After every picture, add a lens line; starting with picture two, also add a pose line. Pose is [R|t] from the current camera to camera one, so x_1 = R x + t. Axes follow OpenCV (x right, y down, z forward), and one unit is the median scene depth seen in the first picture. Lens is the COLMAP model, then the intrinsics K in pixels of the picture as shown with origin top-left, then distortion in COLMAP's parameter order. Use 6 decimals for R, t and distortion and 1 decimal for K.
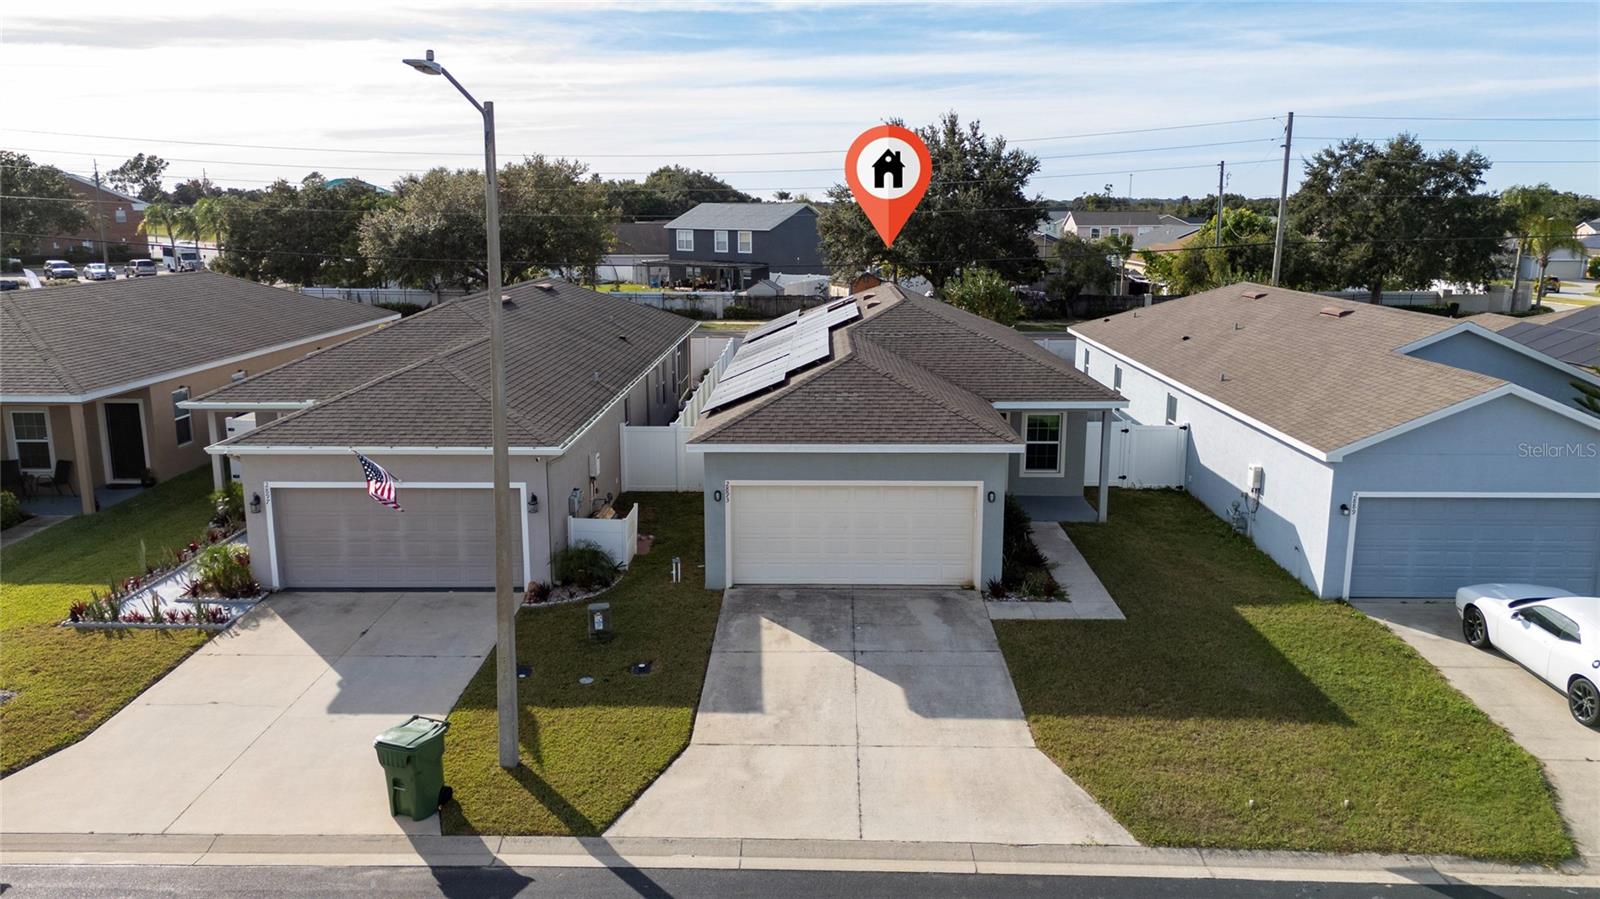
lens RADIAL K [[1187.5, 0, 794.2], [0, 1187.5, 453.0], [0, 0, 1]] dist [0.092352, -0.118283]
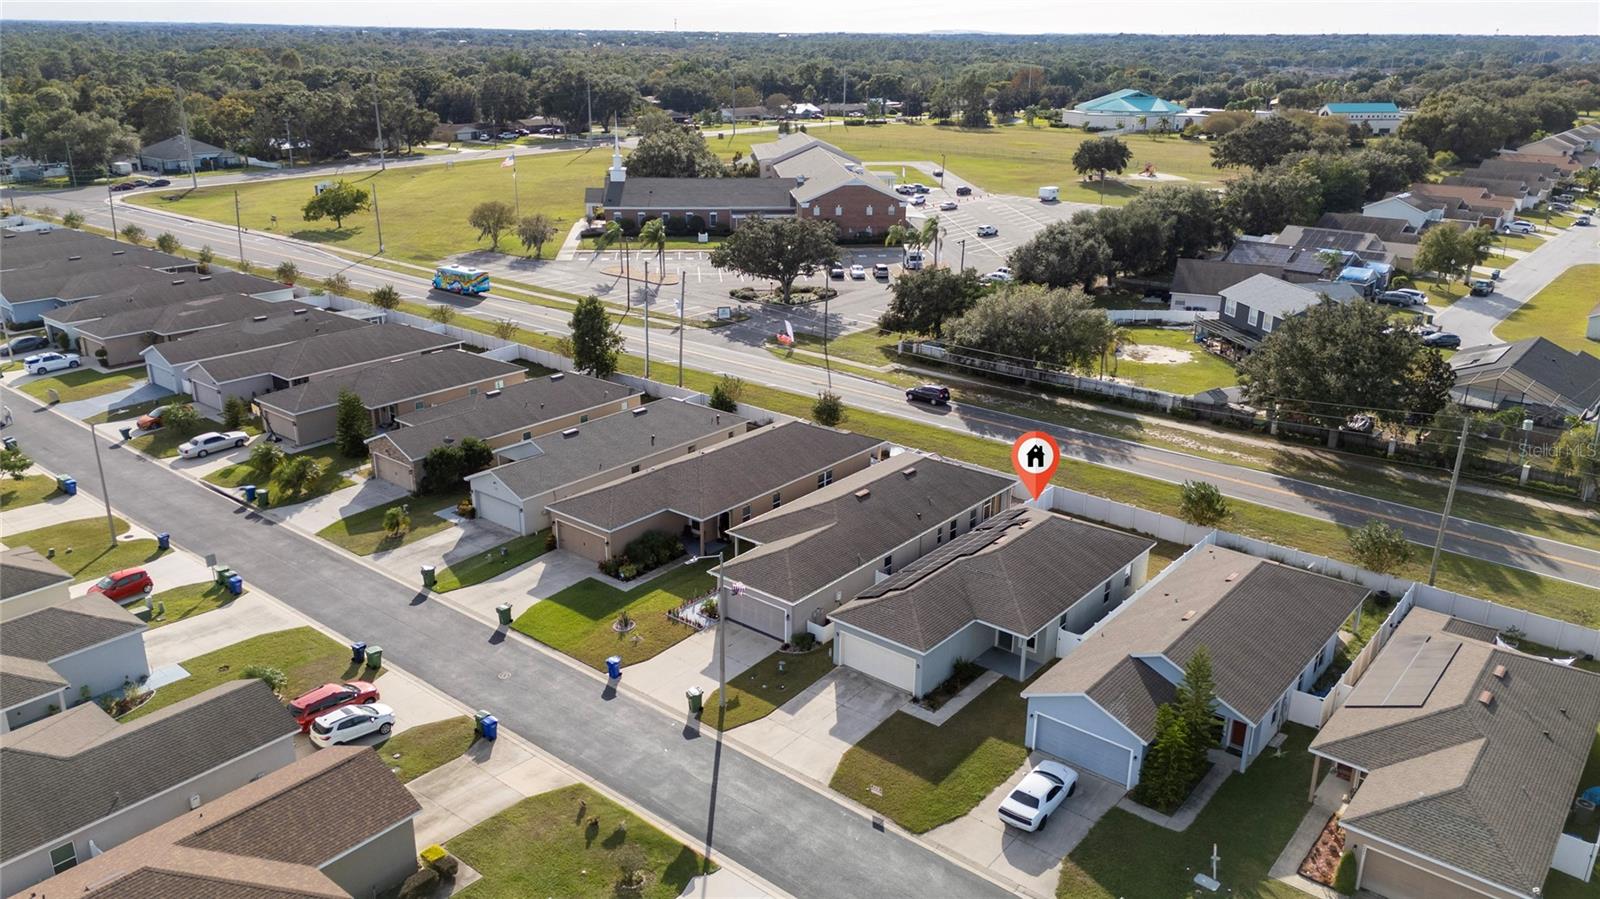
lens RADIAL K [[1163.0, 0, 765.6], [0, 1163.0, 449.0], [0, 0, 1]] dist [0.064360, -0.112405]
pose [[0.771573, 0.214993, -0.598709, 1.453190], [-0.131190, 0.974705, 0.180942, -0.929493], [0.622466, -0.061066, 0.780261, -1.331566]]
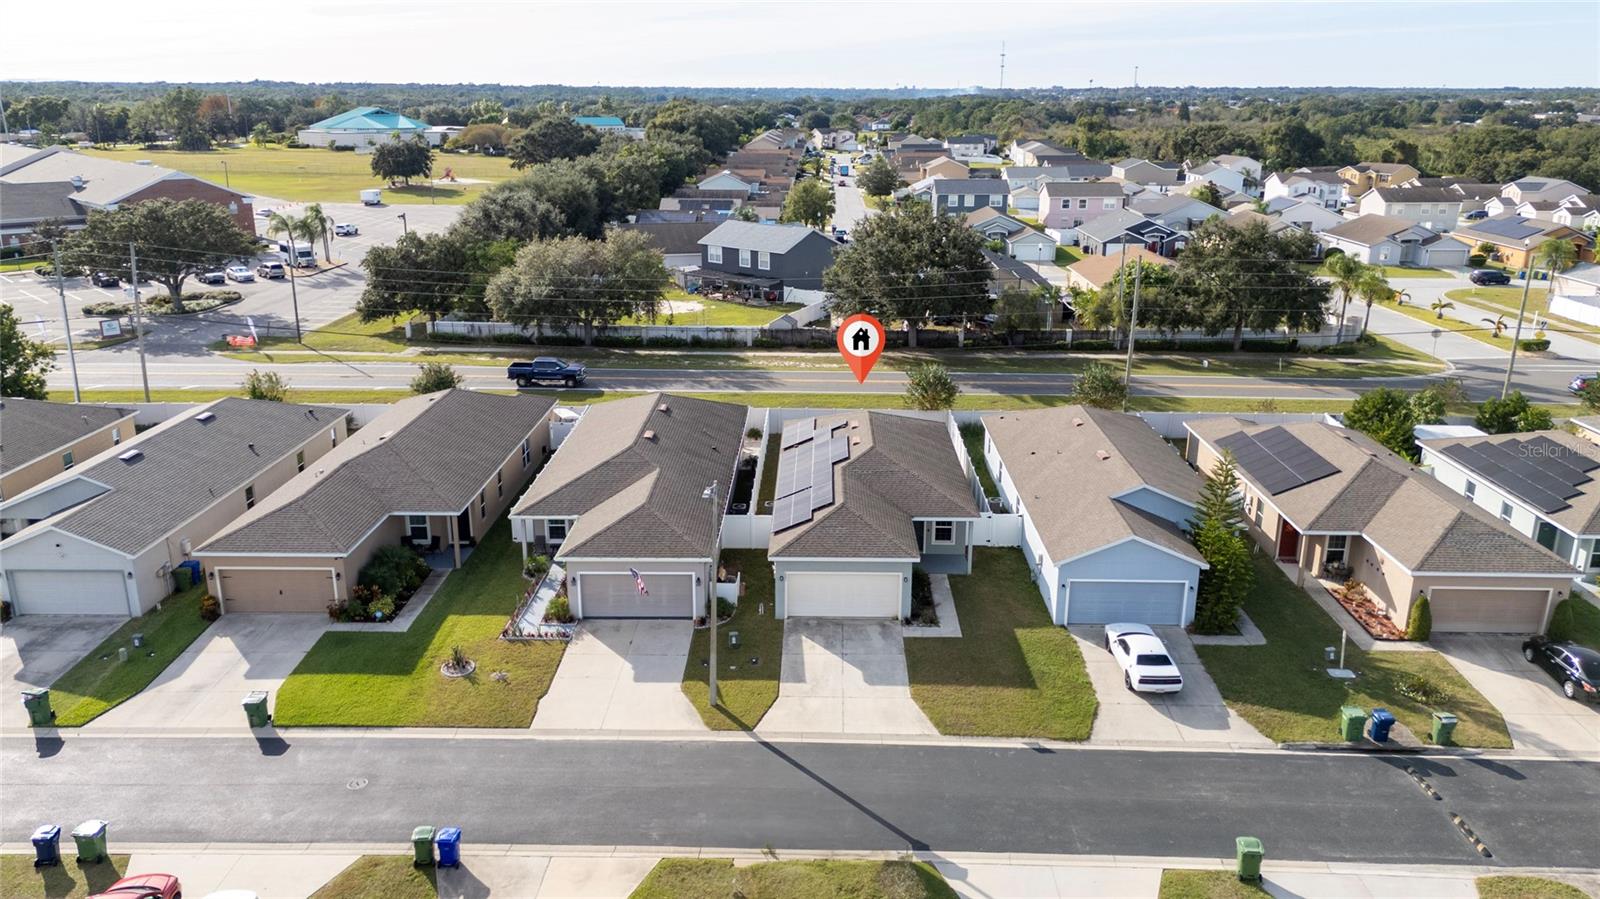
lens RADIAL K [[1187.5, 0, 794.2], [0, 1187.5, 453.0], [0, 0, 1]] dist [0.092352, -0.118283]
pose [[0.999993, 0.003673, 0.000788, -0.045828], [-0.003729, 0.995783, 0.091661, -0.417771], [-0.000448, -0.091663, 0.995790, -1.231136]]
